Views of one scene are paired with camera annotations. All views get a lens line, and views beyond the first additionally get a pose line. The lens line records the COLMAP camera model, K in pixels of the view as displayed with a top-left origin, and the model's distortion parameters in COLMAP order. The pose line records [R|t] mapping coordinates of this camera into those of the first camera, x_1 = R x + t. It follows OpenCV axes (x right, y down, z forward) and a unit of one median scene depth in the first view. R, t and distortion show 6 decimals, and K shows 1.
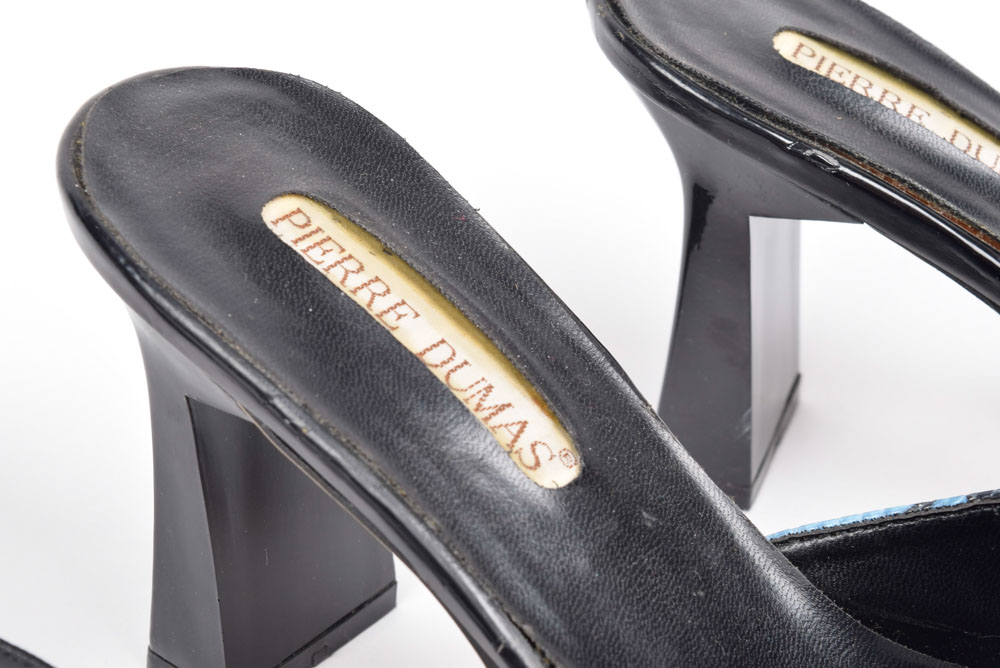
lens RADIAL K [[2302.1, 0, 500.0], [0, 2302.1, 334.0], [0, 0, 1]] dist [0.099213, 0.016310]
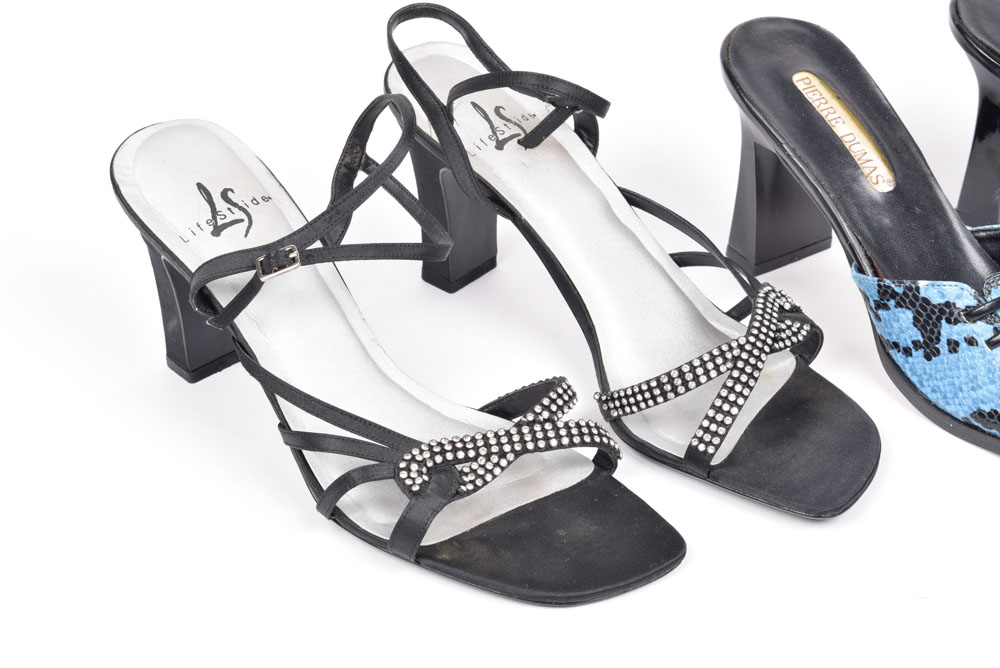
lens RADIAL K [[2302.1, 0, 500.0], [0, 2302.1, 334.0], [0, 0, 1]] dist [0.099213, 0.016310]
pose [[0.951007, 0.158842, -0.265246, 0.334162], [-0.142338, 0.986543, 0.080455, 0.074792], [0.274456, -0.038759, 0.960818, -1.687995]]
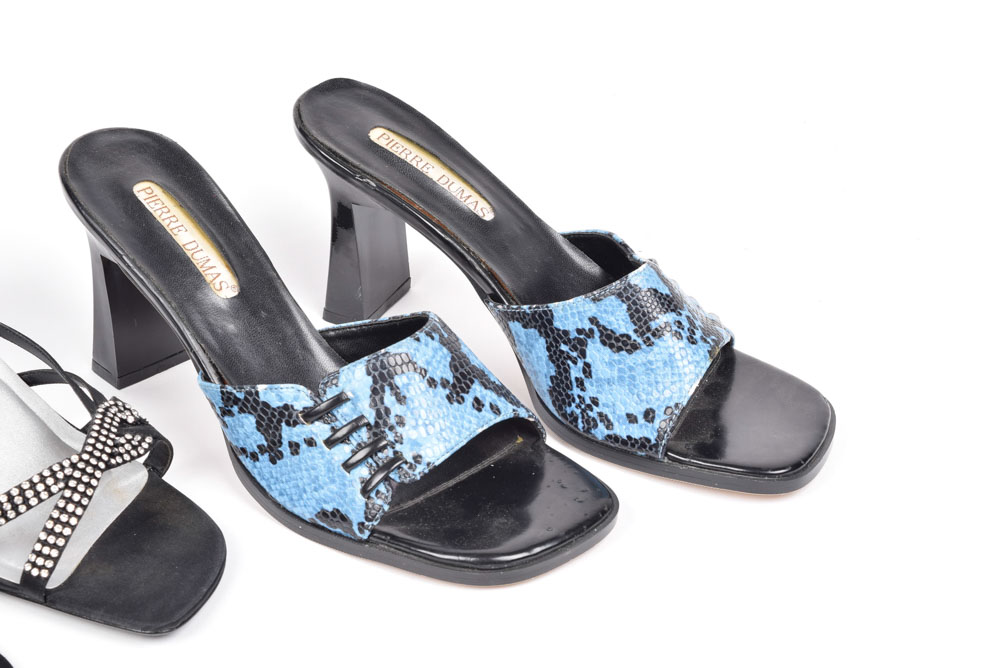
lens RADIAL K [[2302.1, 0, 500.0], [0, 2302.1, 334.0], [0, 0, 1]] dist [0.099213, 0.016310]
pose [[0.991029, 0.084891, -0.103221, 0.609296], [-0.083231, 0.996324, 0.020286, 0.026289], [0.104563, -0.011513, 0.994452, -1.610918]]
